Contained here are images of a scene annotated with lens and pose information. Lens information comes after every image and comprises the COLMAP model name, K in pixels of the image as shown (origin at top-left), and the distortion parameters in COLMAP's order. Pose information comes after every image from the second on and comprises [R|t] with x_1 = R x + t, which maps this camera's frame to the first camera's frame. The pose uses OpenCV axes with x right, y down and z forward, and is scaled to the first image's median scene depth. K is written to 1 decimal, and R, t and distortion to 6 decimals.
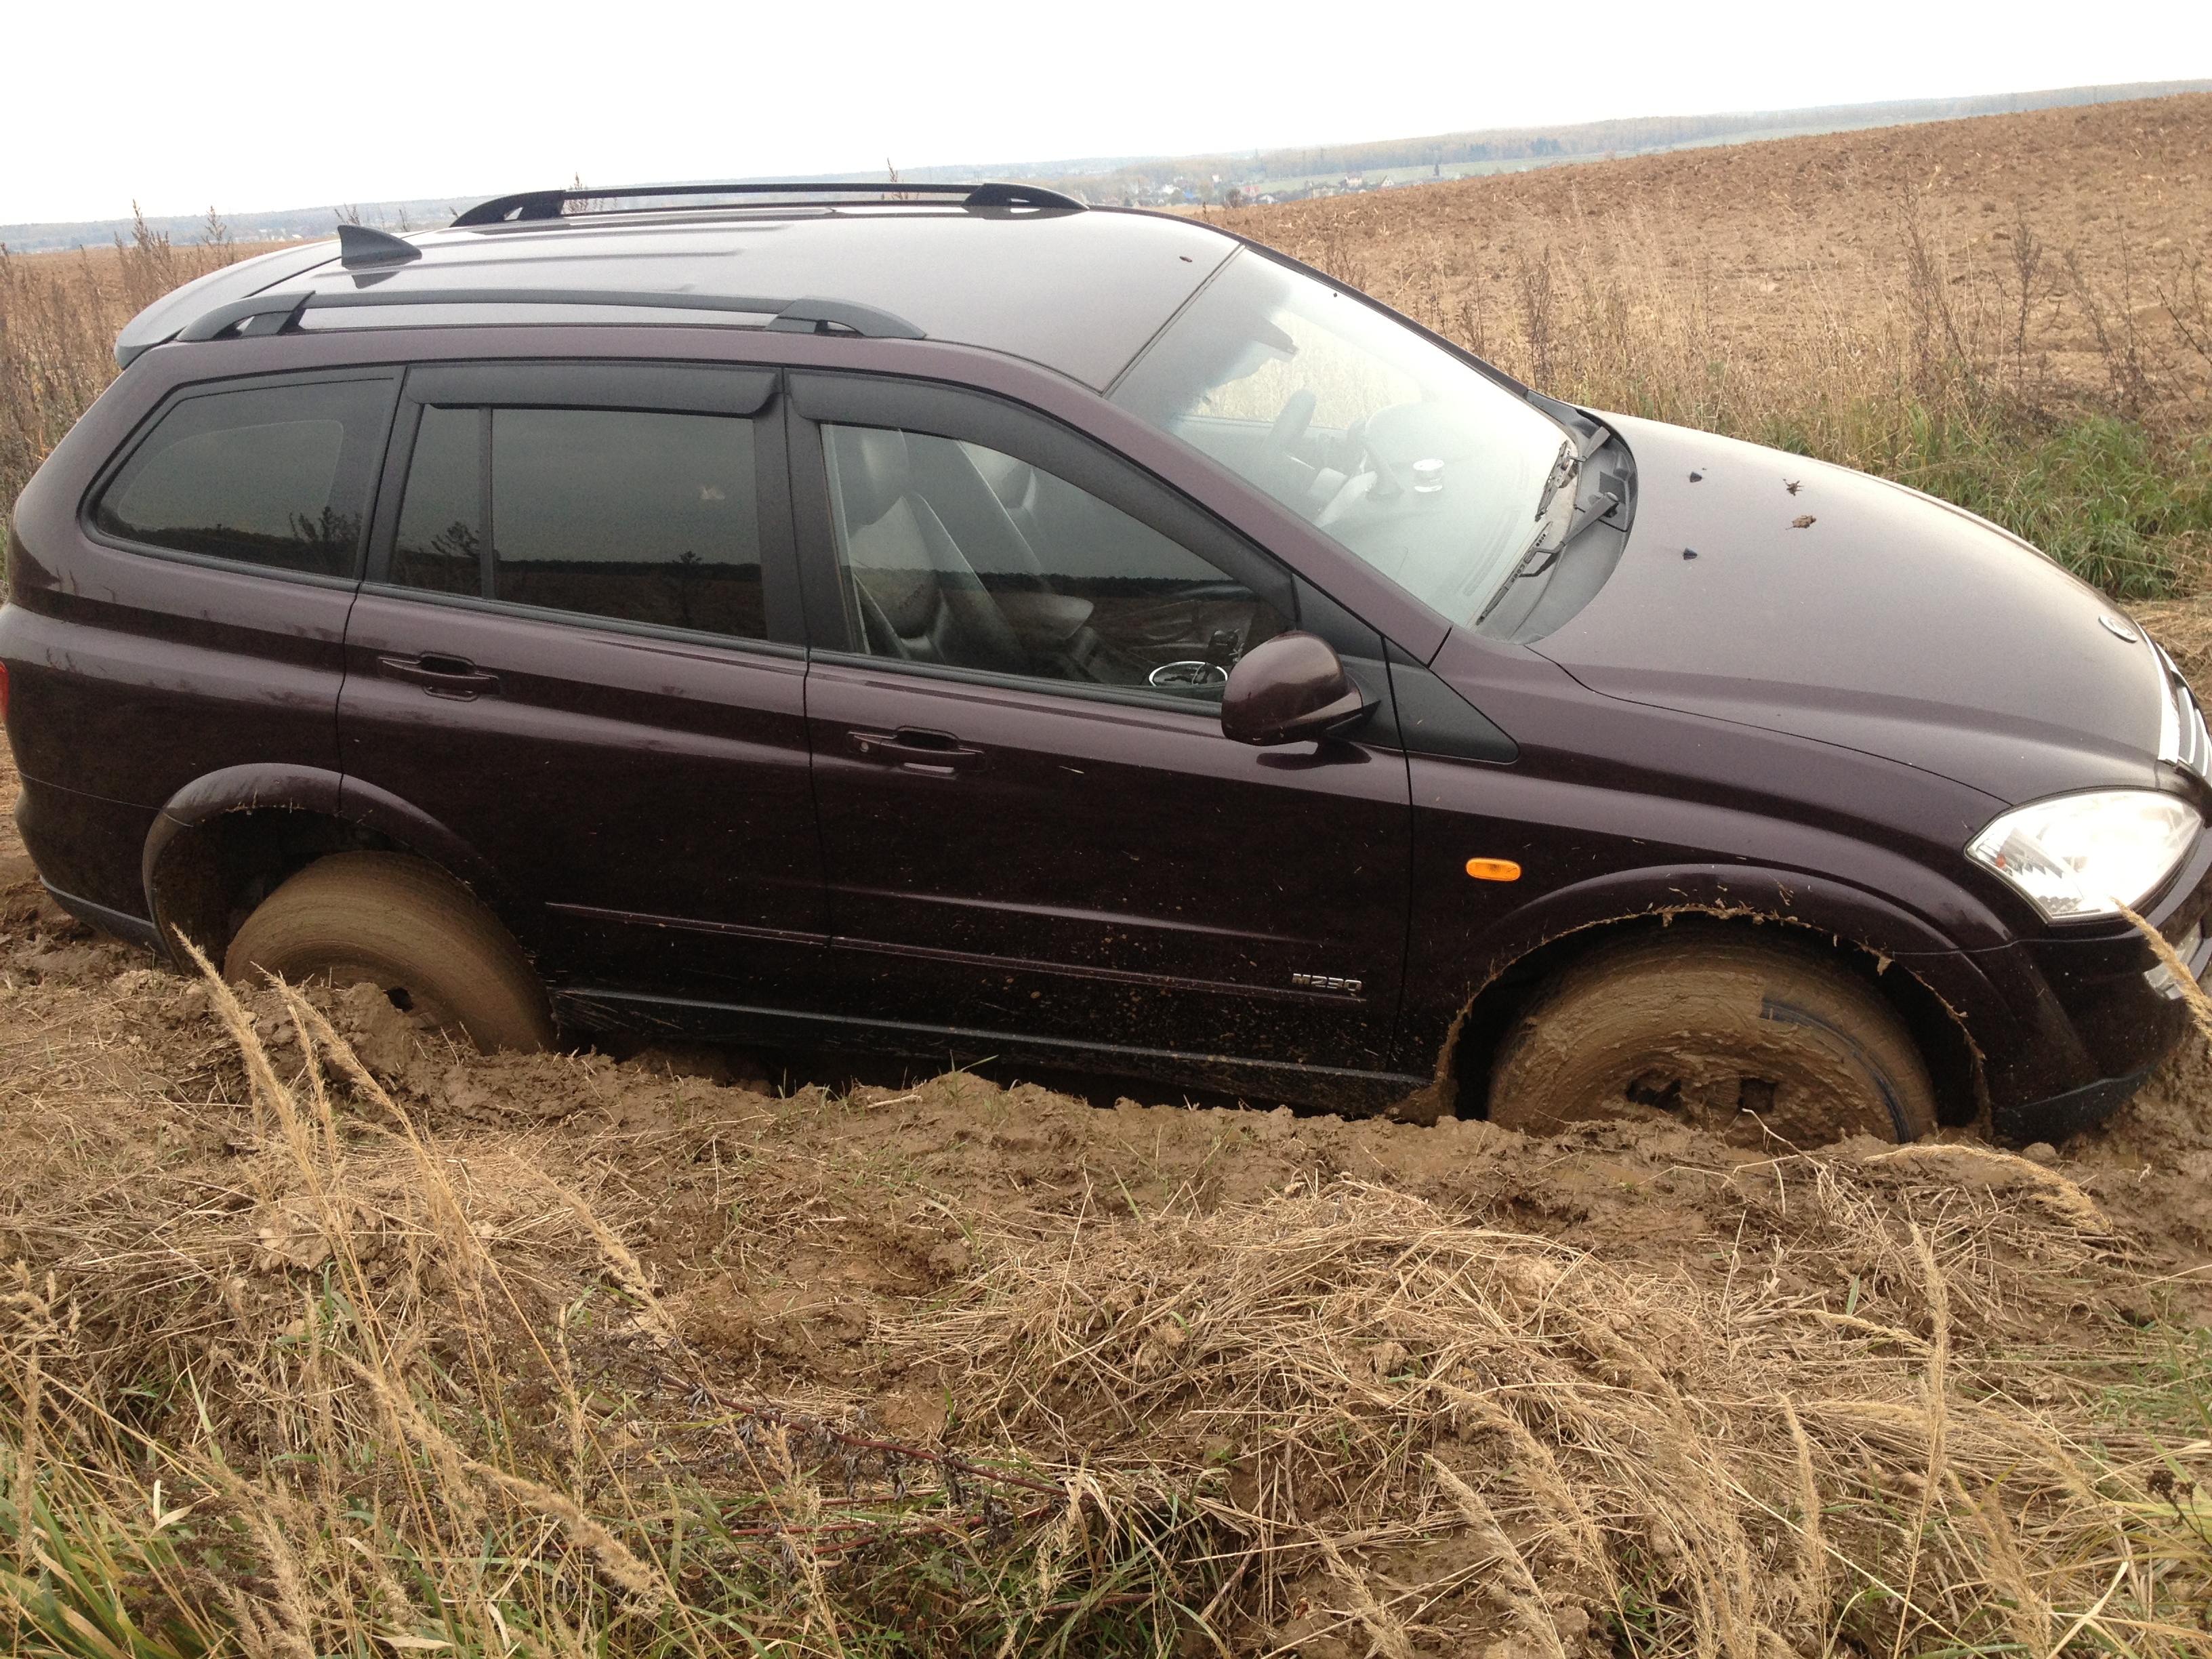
lens RADIAL K [[2084.2, 0, 1106.0], [0, 2084.2, 829.5], [0, 0, 1]] dist [0.119294, -0.159037]
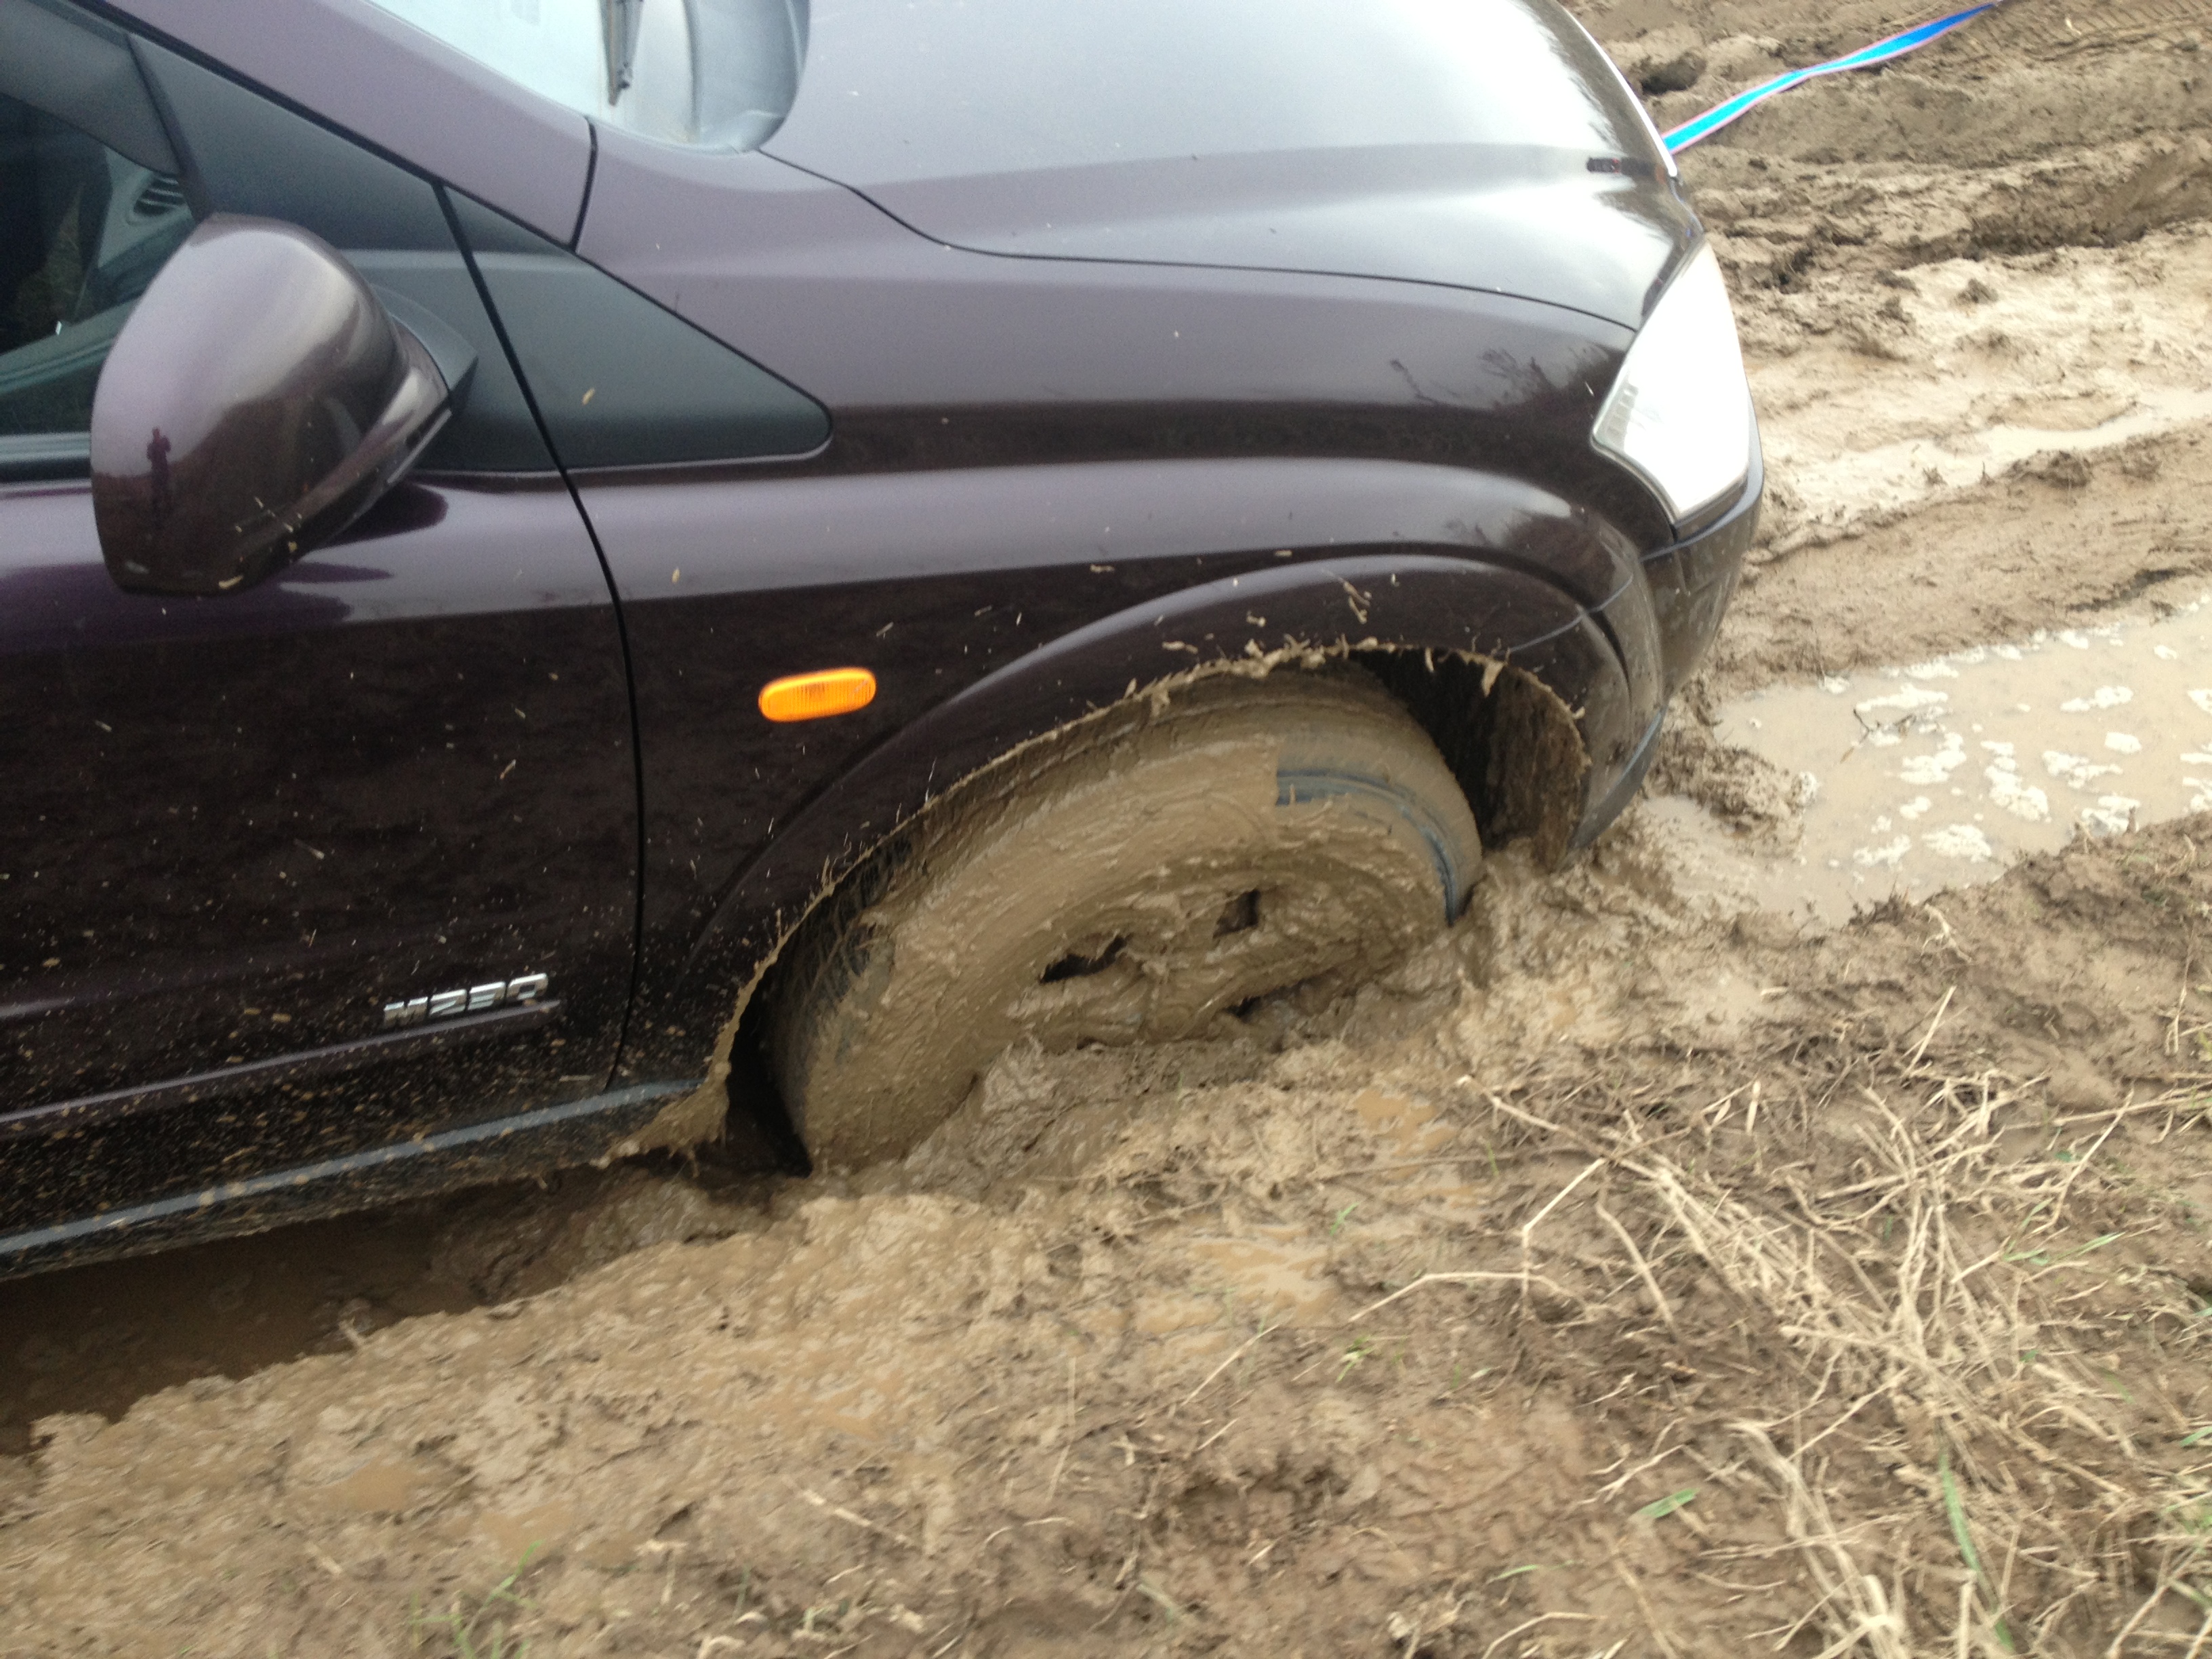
lens RADIAL K [[2084.2, 0, 1106.0], [0, 2084.2, 829.5], [0, 0, 1]] dist [0.119294, -0.159037]
pose [[0.801136, -0.313737, 0.509657, -0.001743], [0.145463, 0.928122, 0.342681, -0.096355], [-0.580536, -0.200398, 0.789189, 0.598491]]
